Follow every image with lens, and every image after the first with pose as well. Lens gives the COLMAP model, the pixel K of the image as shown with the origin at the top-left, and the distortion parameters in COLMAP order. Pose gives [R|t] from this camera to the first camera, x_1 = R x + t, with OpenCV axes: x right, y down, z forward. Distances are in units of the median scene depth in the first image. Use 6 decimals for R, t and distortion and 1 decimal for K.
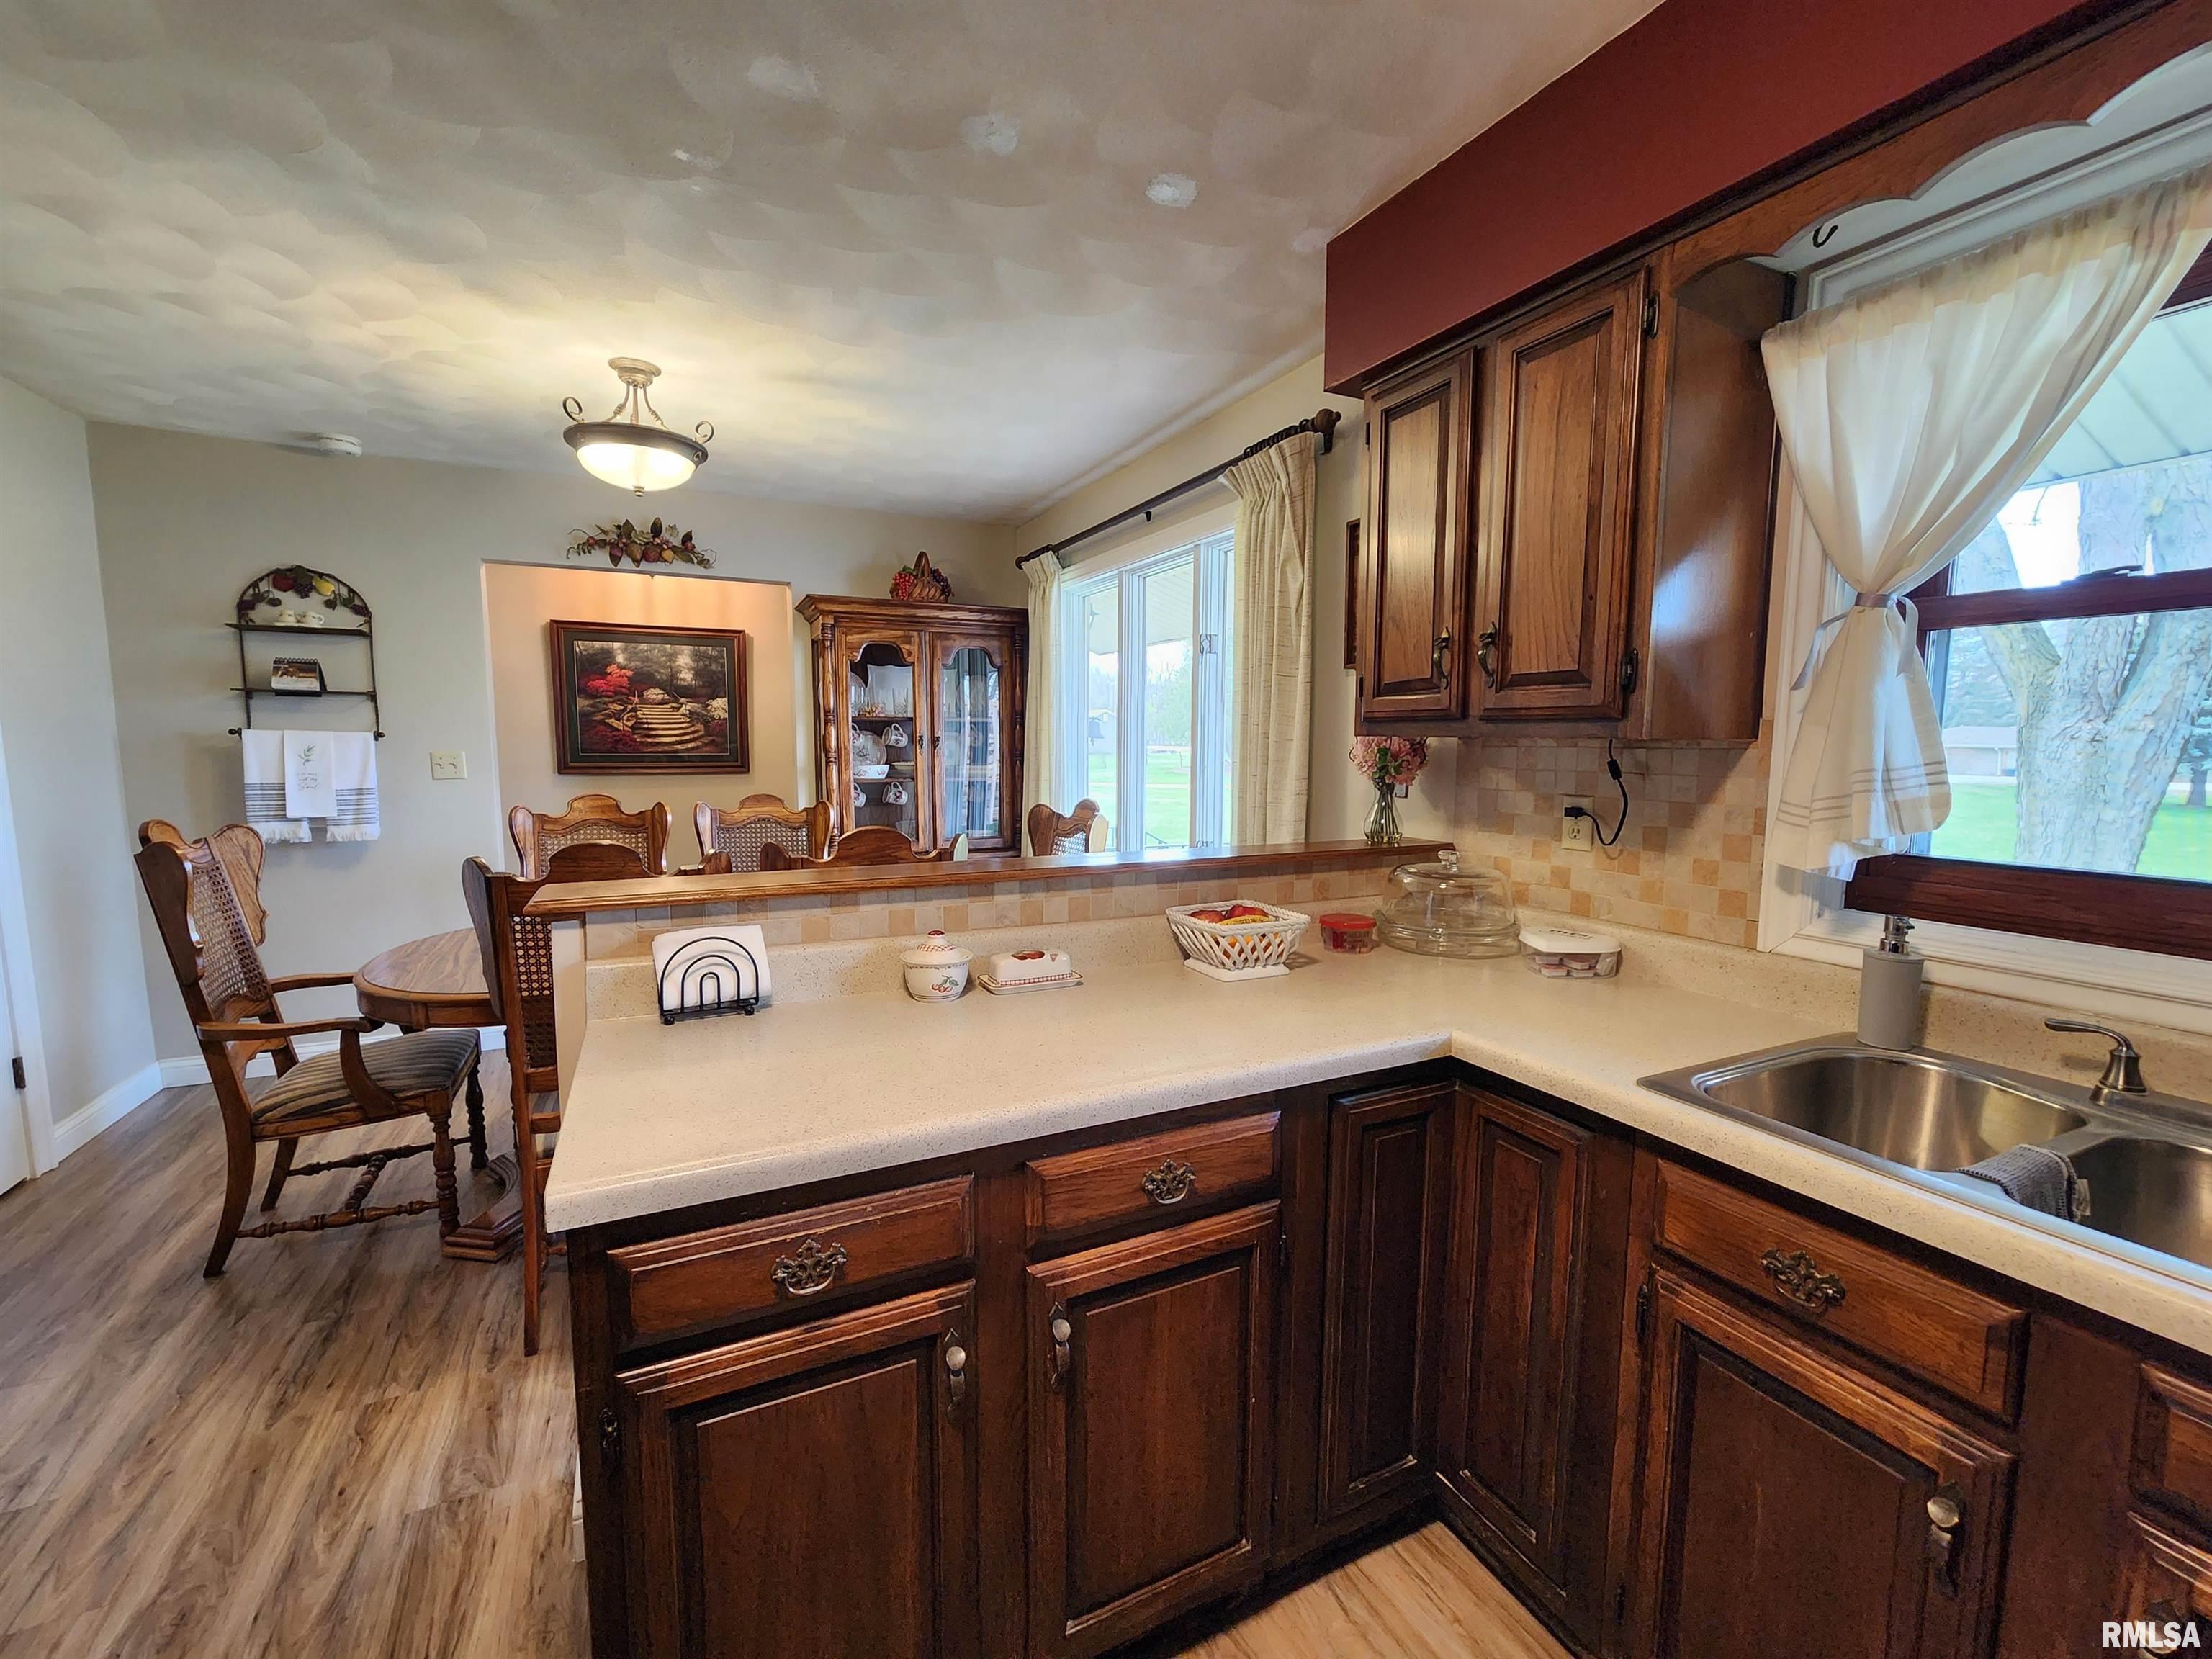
lens RADIAL K [[905.8, 0, 1103.8], [0, 905.8, 826.2], [0, 0, 1]] dist [-0.001228, -0.000574]
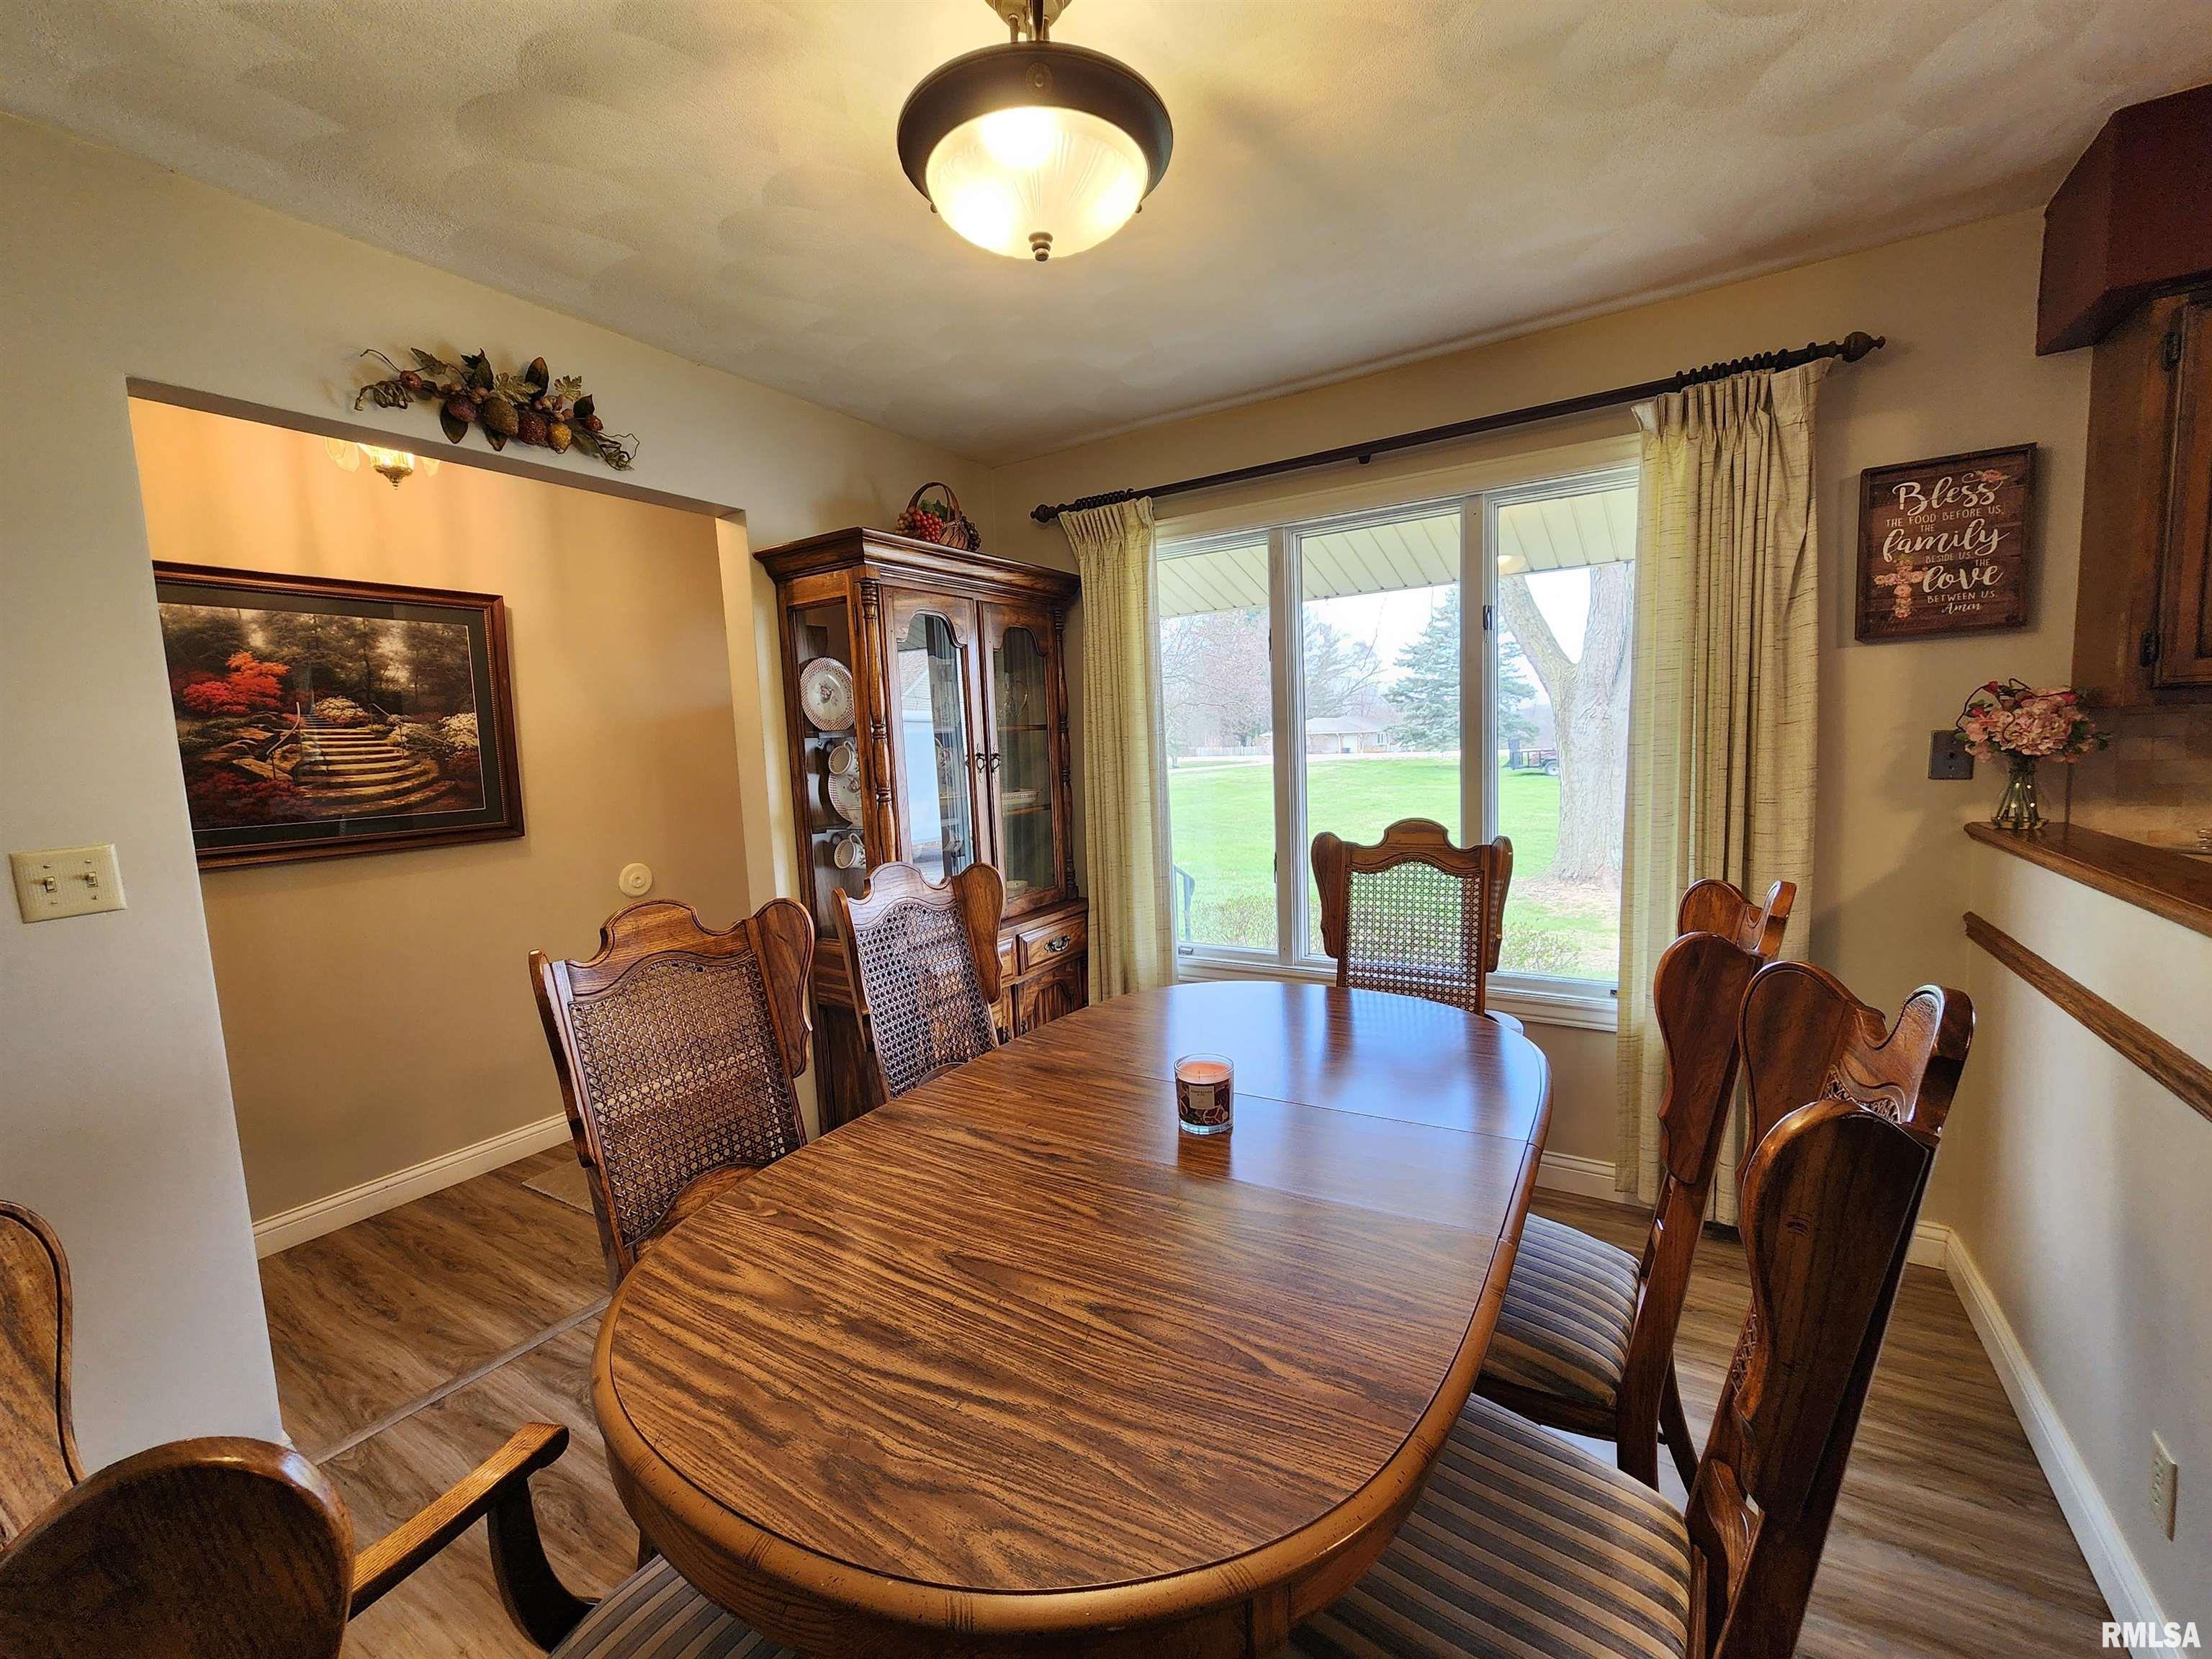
lens RADIAL K [[905.8, 0, 1085.1], [0, 905.8, 828.8], [0, 0, 1]] dist [-0.001228, -0.000574]
pose [[0.847152, -0.094809, 0.522824, -0.509053], [0.101103, 0.994738, 0.016565, -0.048423], [-0.521643, 0.038826, 0.852280, 0.394423]]
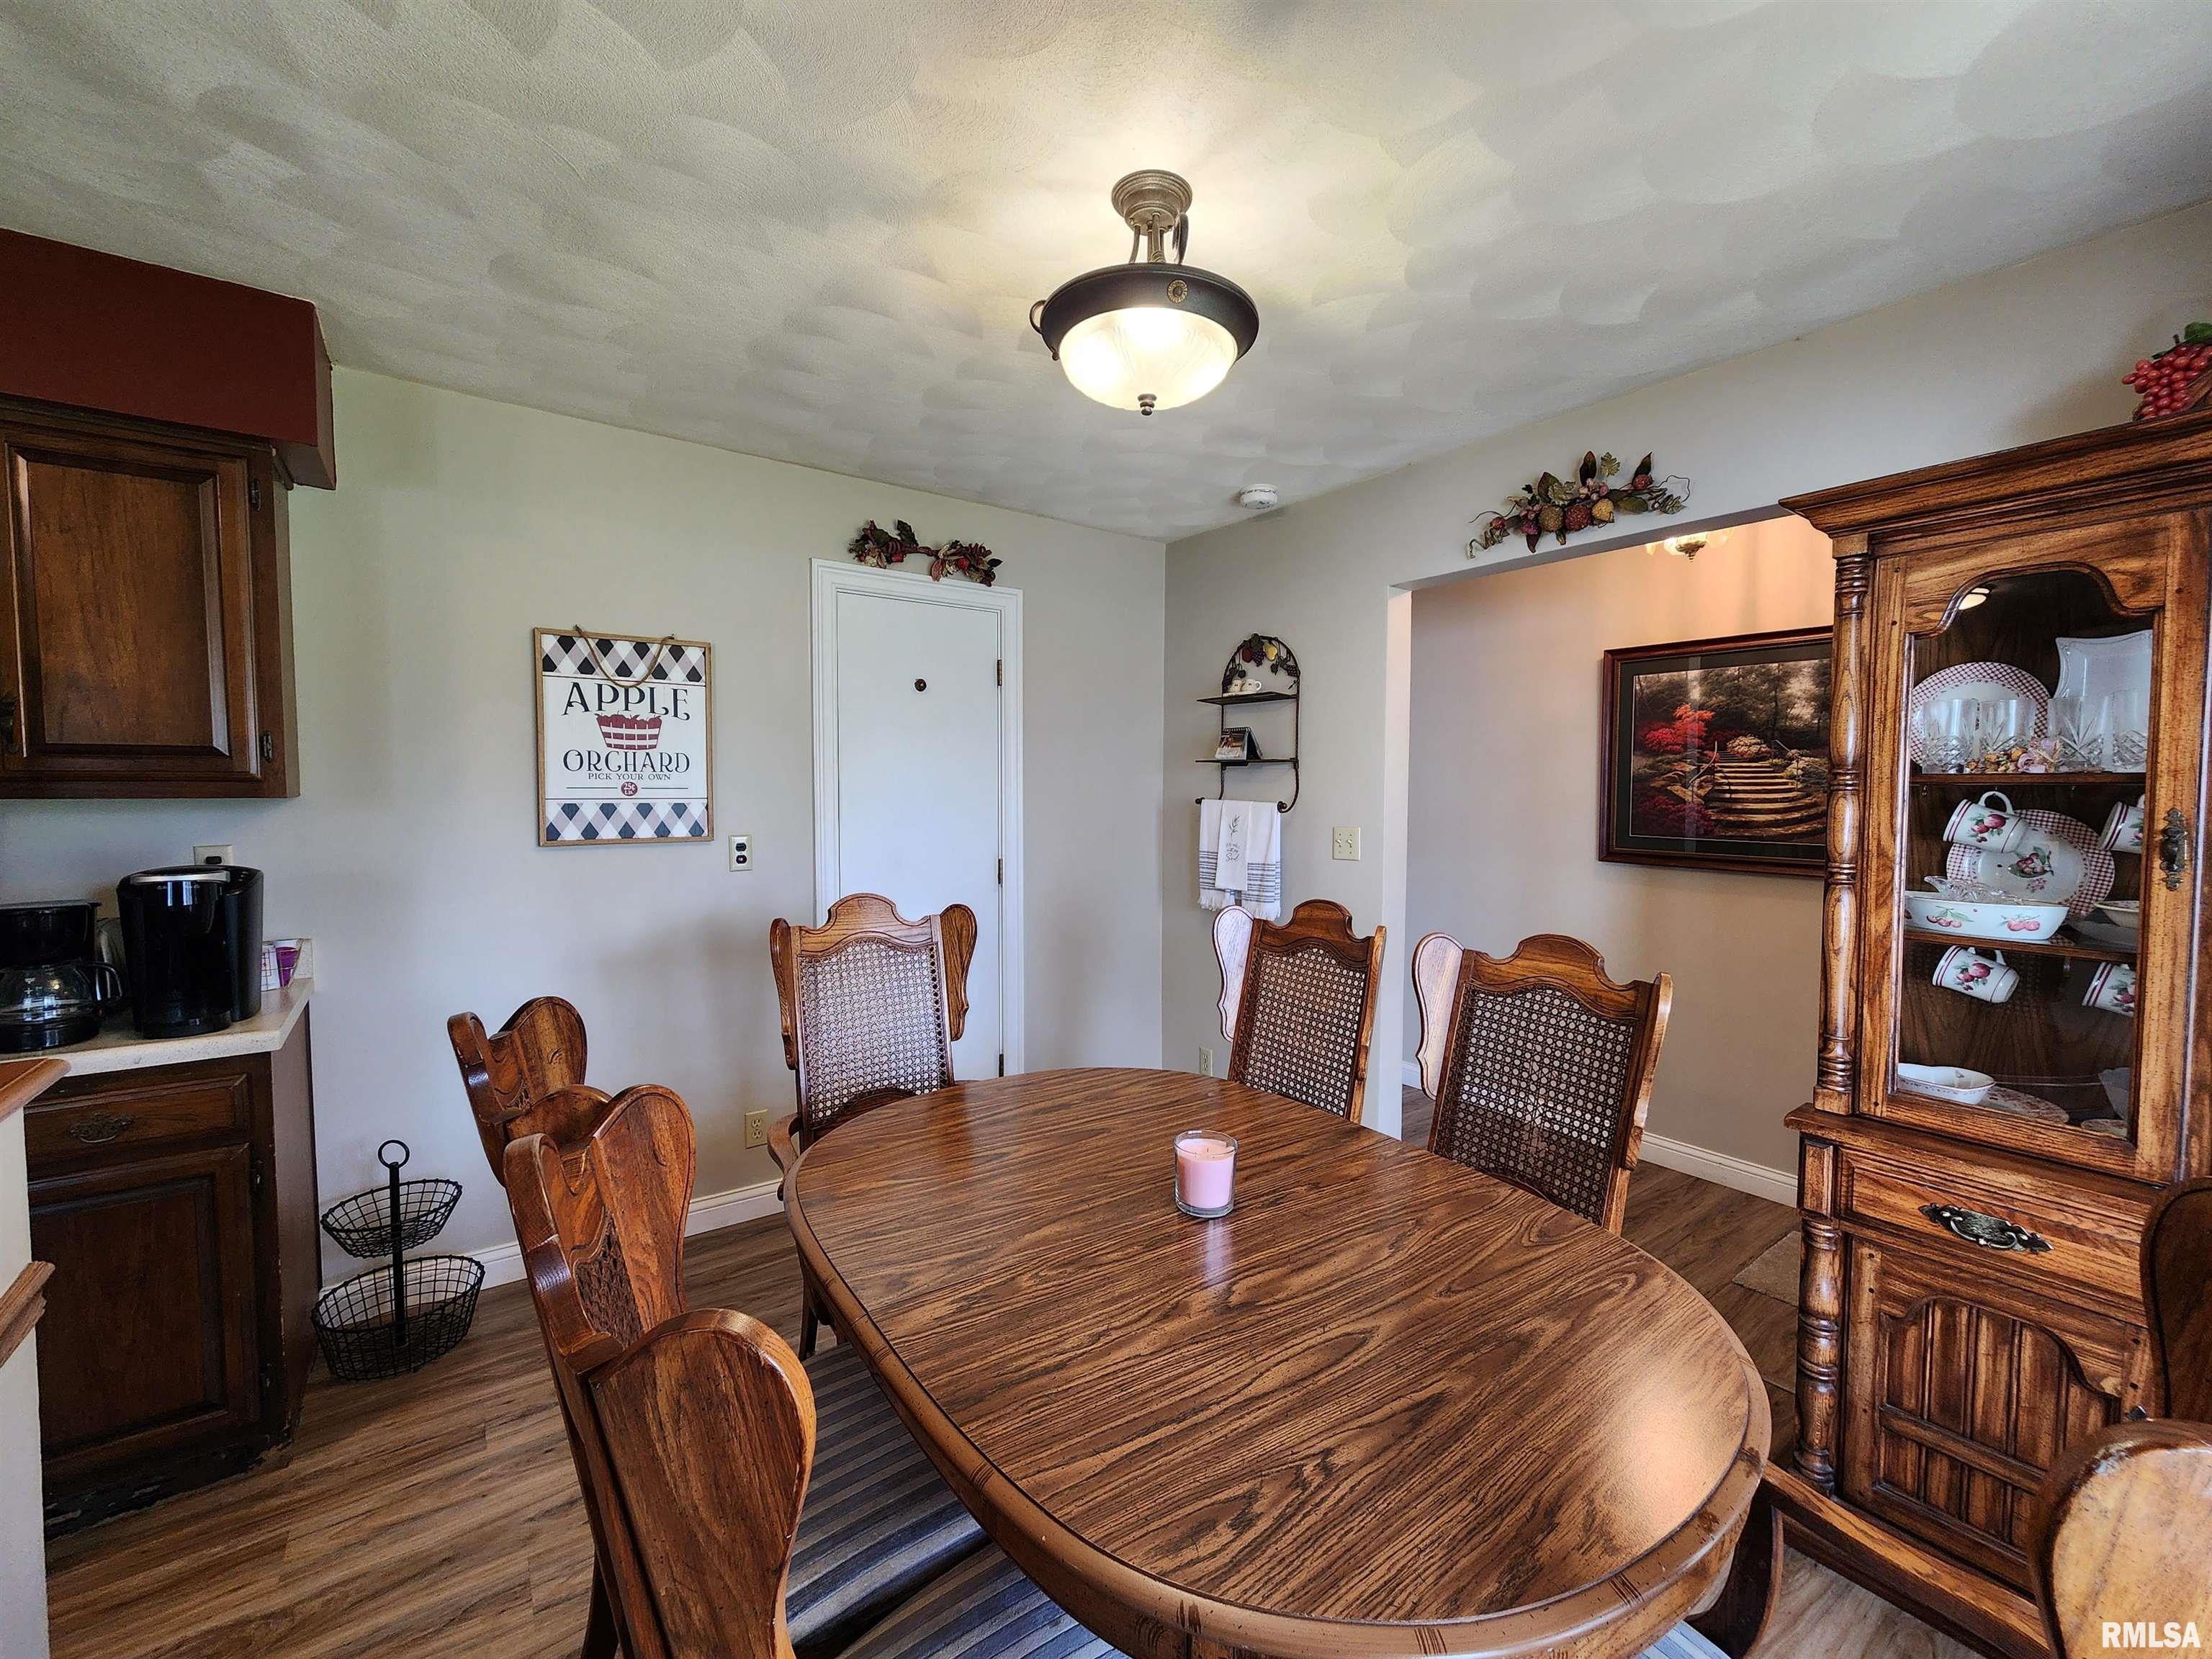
lens RADIAL K [[905.8, 0, 1111.0], [0, 905.8, 825.6], [0, 0, 1]] dist [-0.001228, -0.000574]
pose [[0.170128, 0.034266, -0.984826, 0.052939], [-0.108553, 0.993965, 0.015831, -0.066906], [0.979425, 0.104213, 0.172821, 0.590849]]
